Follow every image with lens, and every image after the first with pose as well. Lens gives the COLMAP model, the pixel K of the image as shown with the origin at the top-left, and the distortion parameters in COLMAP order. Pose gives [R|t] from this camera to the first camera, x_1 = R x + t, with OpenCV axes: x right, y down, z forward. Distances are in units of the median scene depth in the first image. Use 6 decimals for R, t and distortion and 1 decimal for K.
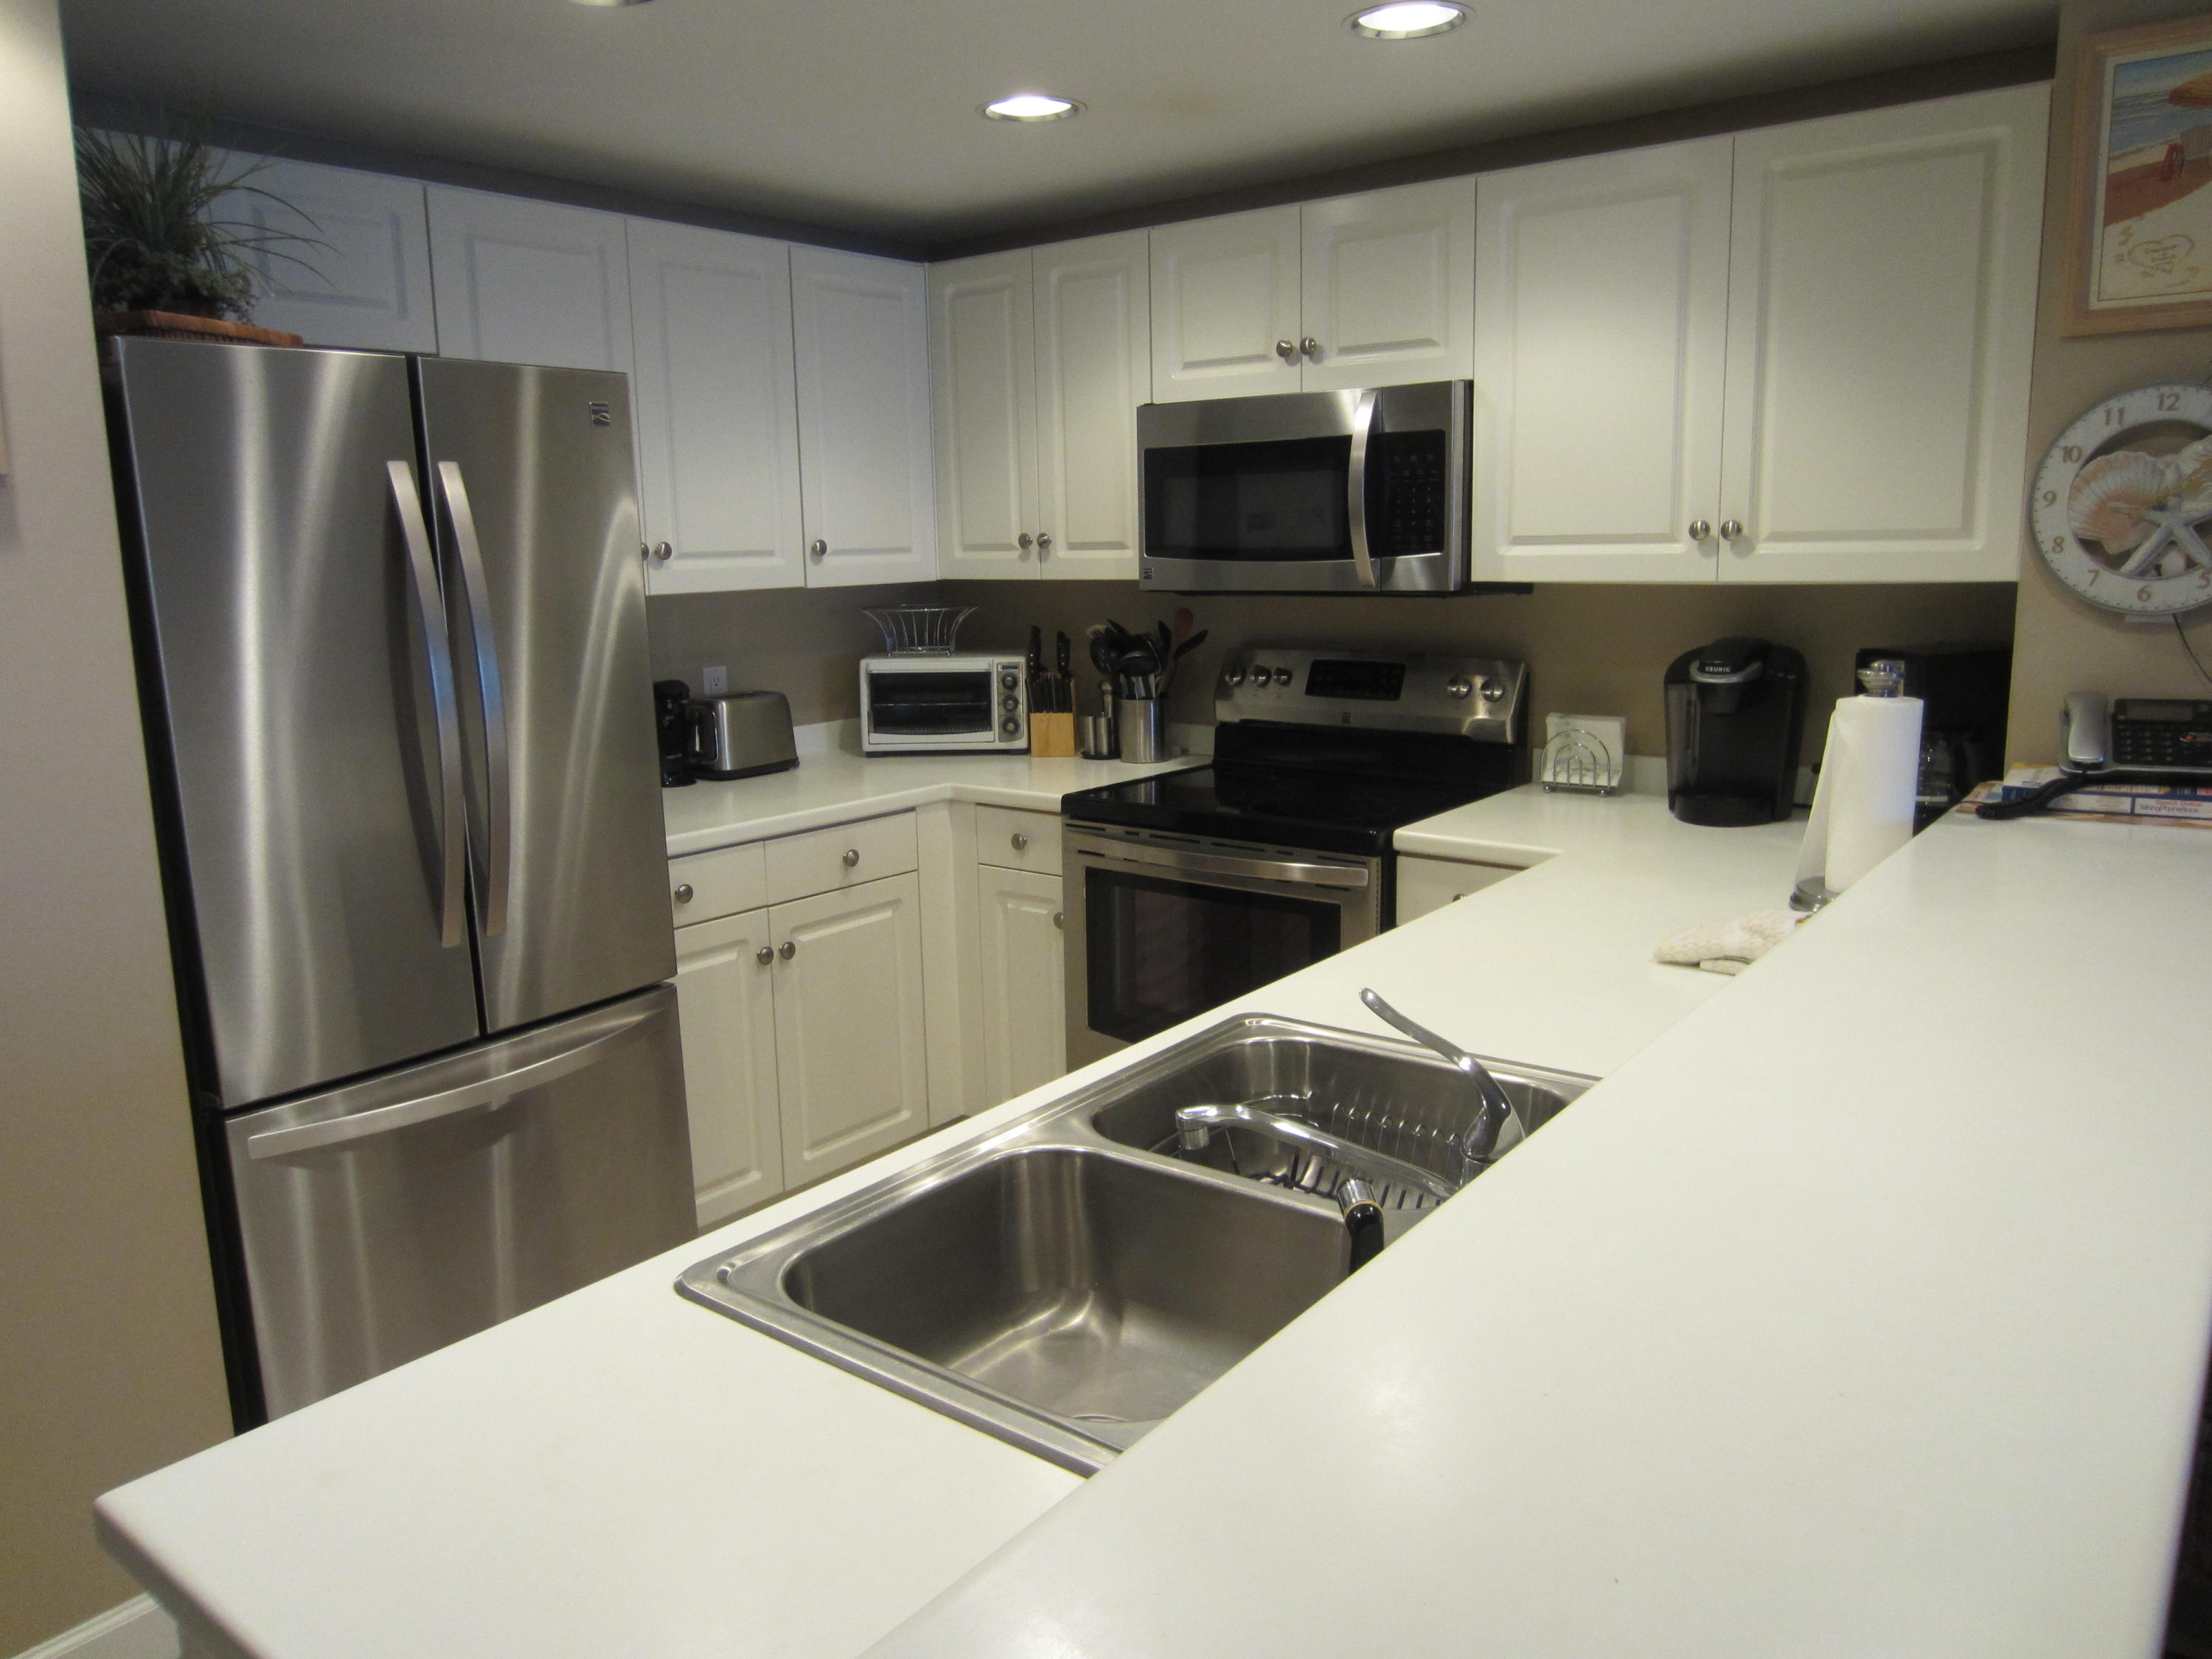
lens RADIAL K [[1576.1, 0, 1103.1], [0, 1576.1, 825.2], [0, 0, 1]] dist [-0.029837, 0.015485]
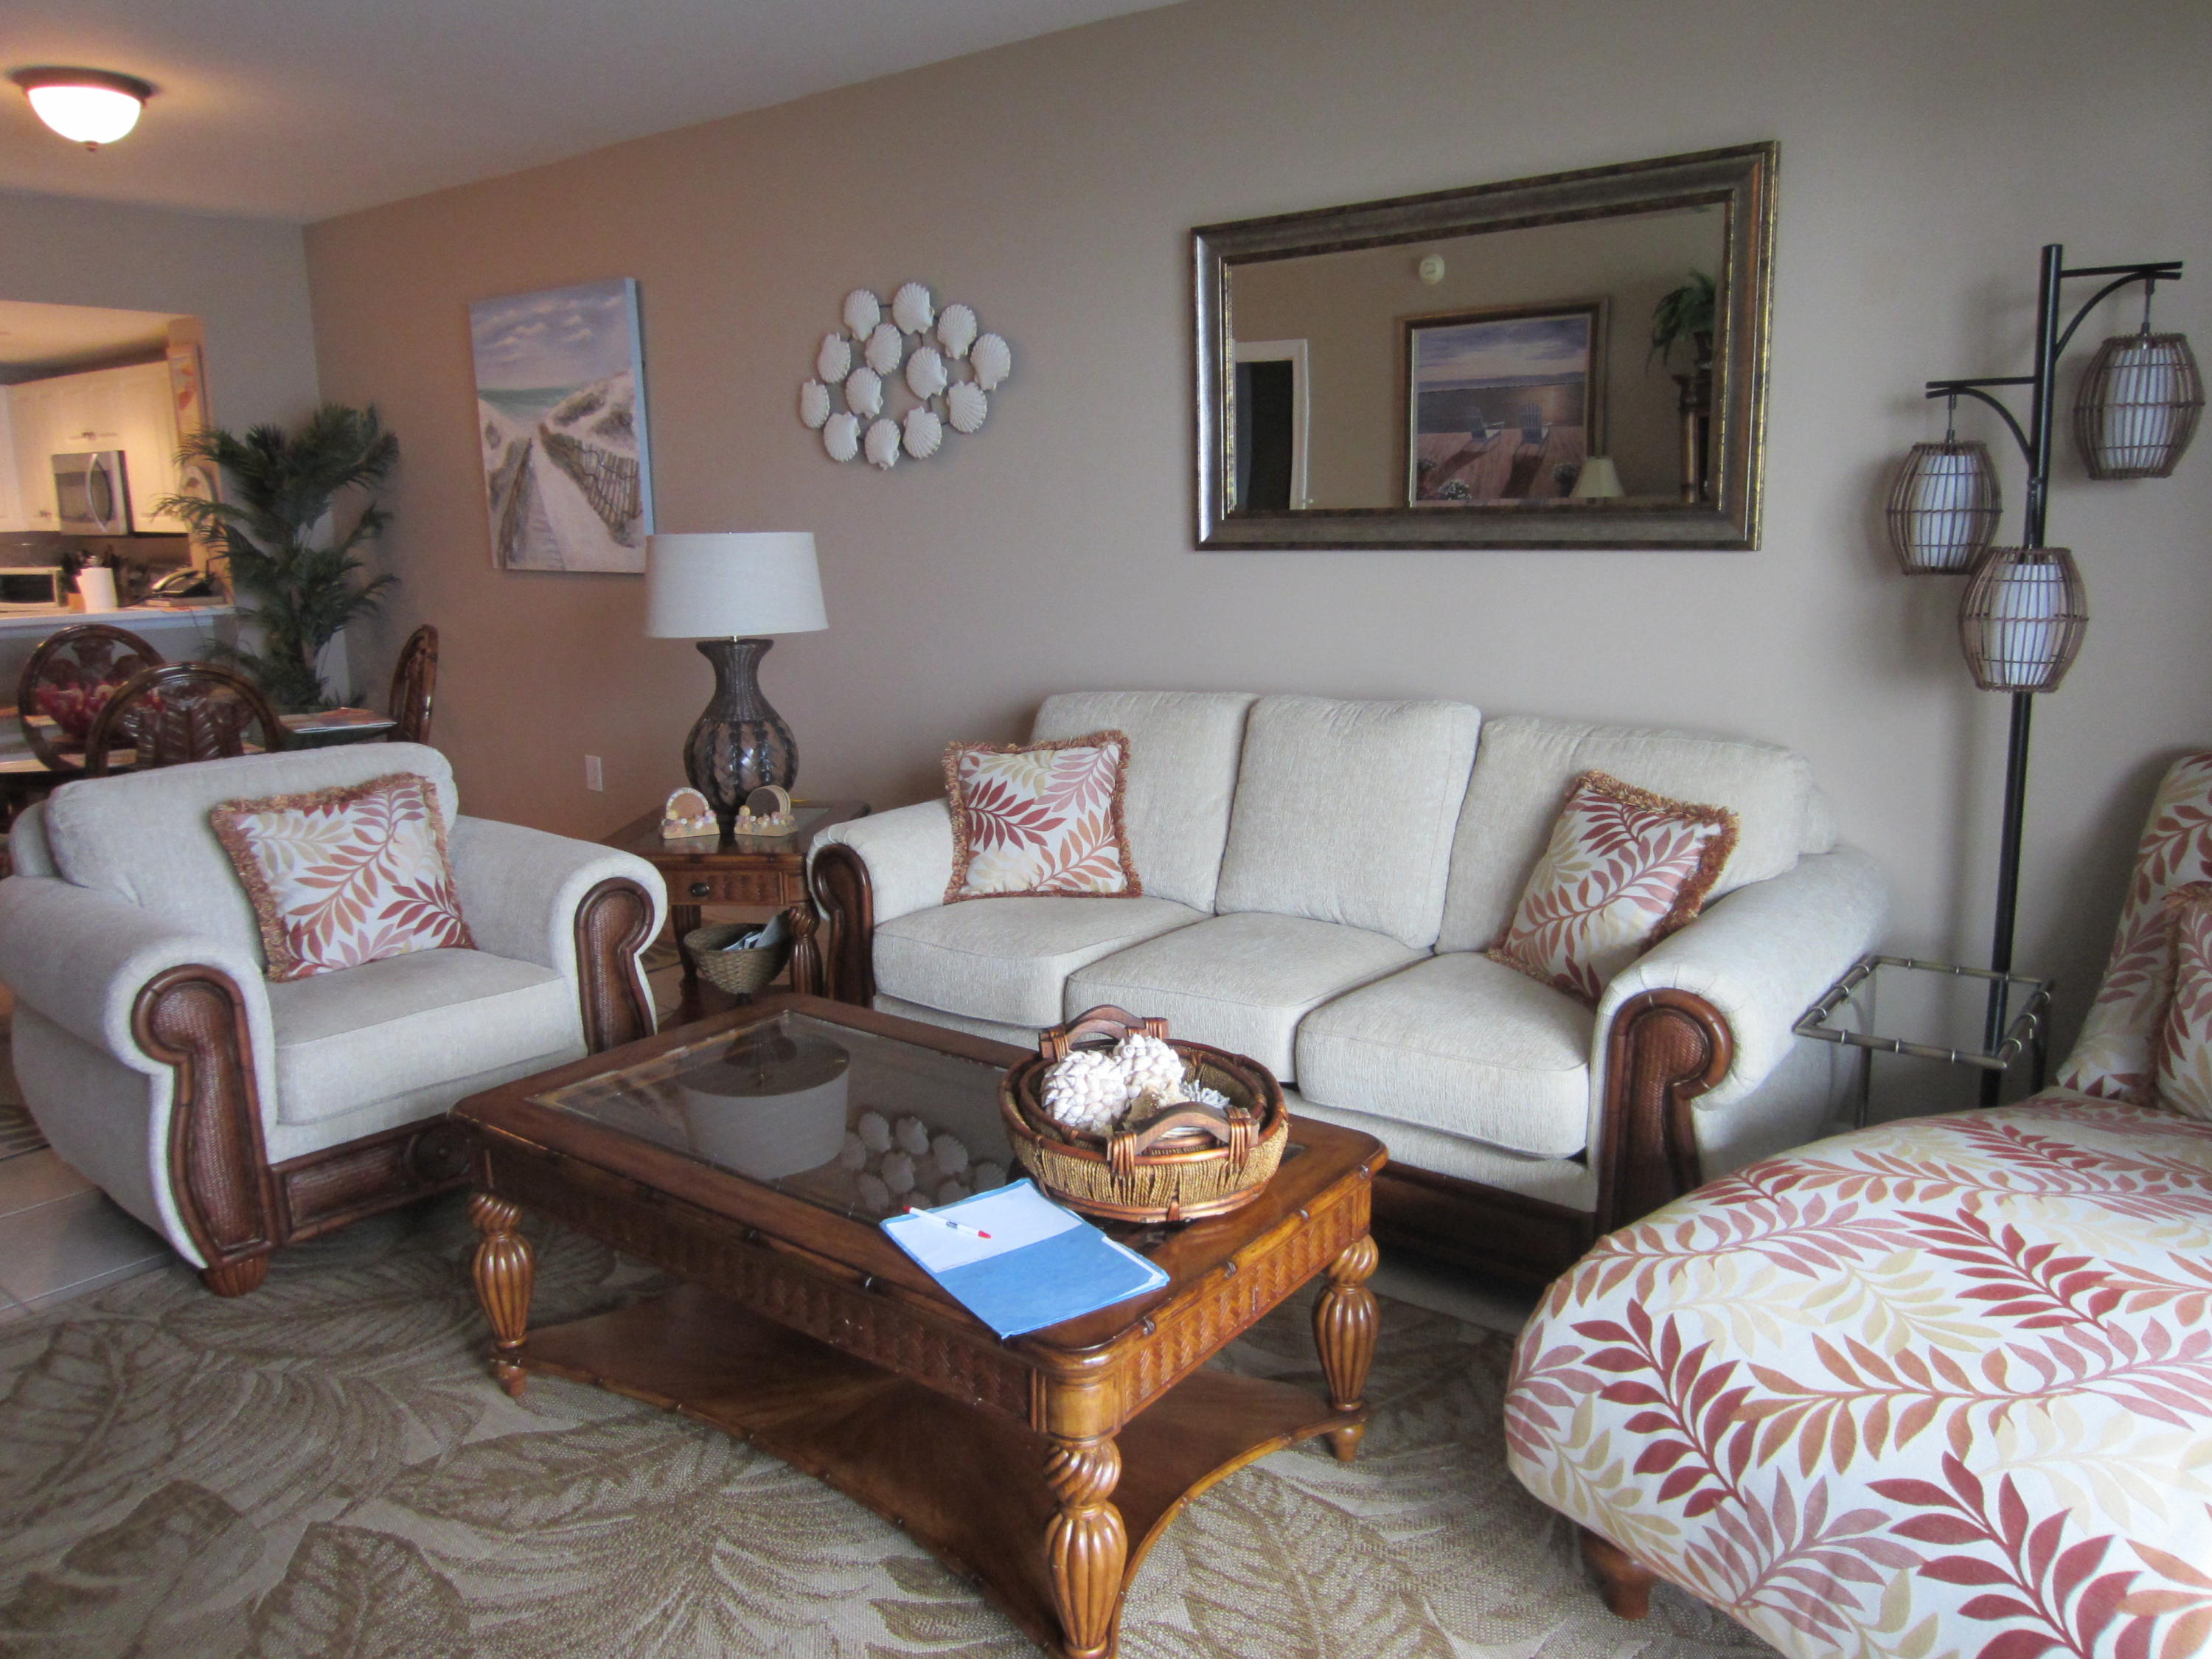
lens RADIAL K [[1576.1, 0, 1099.3], [0, 1576.1, 828.6], [0, 0, 1]] dist [-0.029837, 0.015485]
pose [[0.999878, 0.015334, -0.003081, 1.624513], [-0.015256, 0.999598, 0.023898, 0.210481], [0.003446, -0.023848, 0.999710, -1.335513]]
